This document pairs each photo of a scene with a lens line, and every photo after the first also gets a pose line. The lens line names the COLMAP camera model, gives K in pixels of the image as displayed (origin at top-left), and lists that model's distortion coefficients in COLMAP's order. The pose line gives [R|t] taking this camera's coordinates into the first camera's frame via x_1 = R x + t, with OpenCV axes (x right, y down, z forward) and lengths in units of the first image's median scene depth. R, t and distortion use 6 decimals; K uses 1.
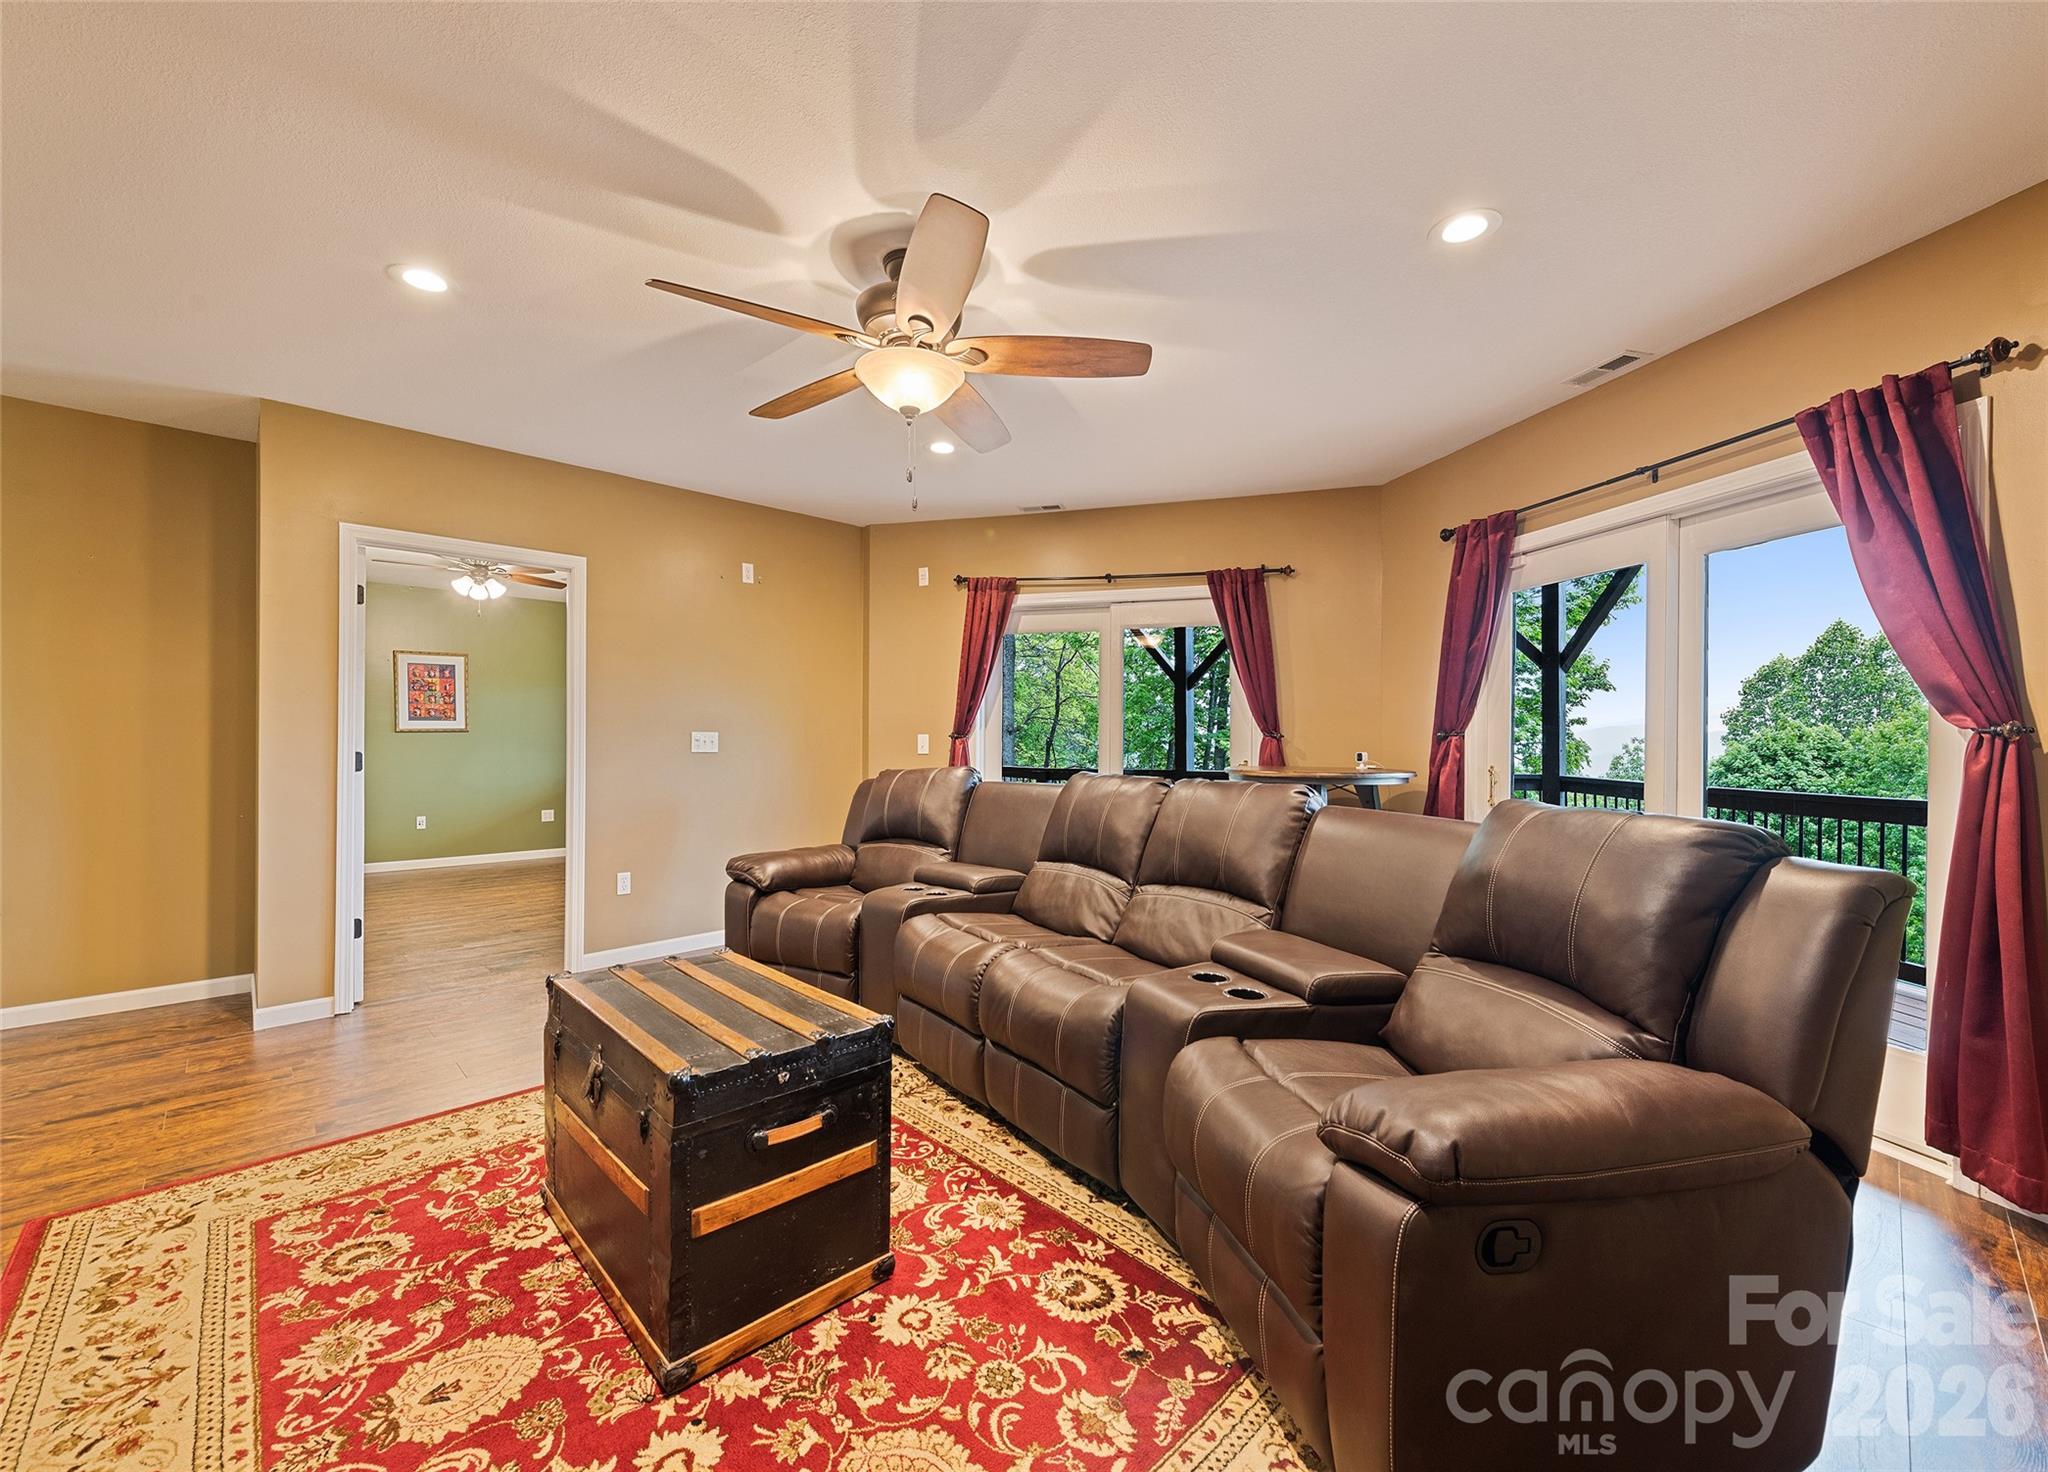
lens RADIAL K [[802.6, 0, 1021.6], [0, 802.6, 742.0], [0, 0, 1]] dist [0.005755, -0.002062]
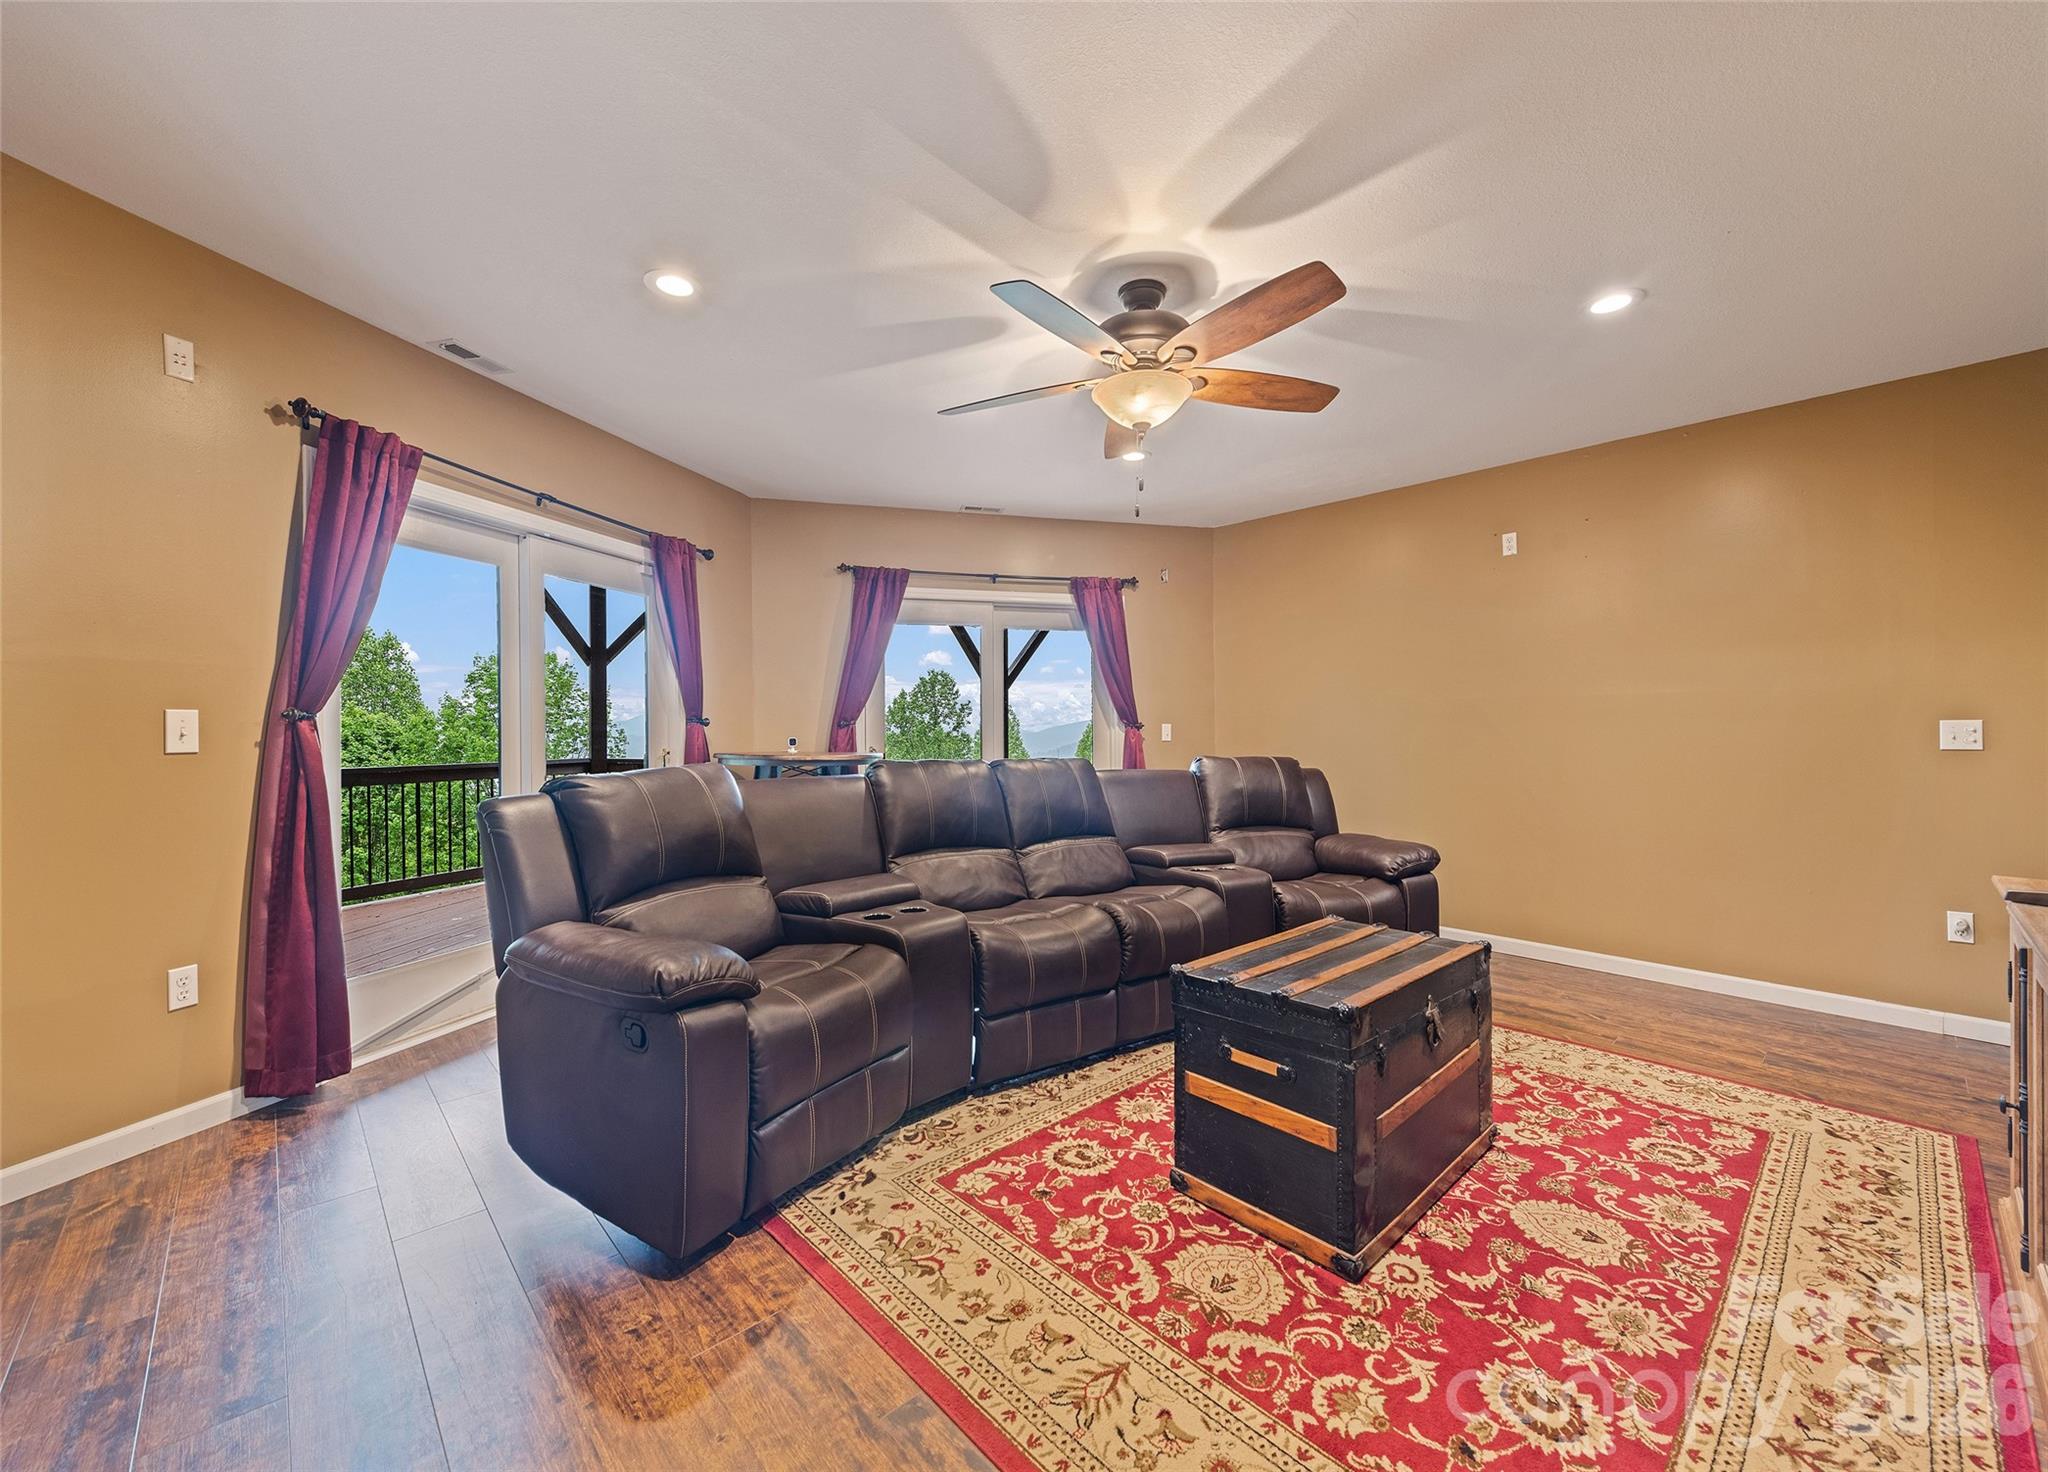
lens RADIAL K [[802.6, 0, 1020.7], [0, 802.6, 729.4], [0, 0, 1]] dist [0.005755, -0.002062]
pose [[0.031649, 0.000118, 0.999499, -1.786702], [-0.002459, 0.999997, -0.000040, 0.003484], [-0.999496, -0.002456, 0.031649, 1.642739]]
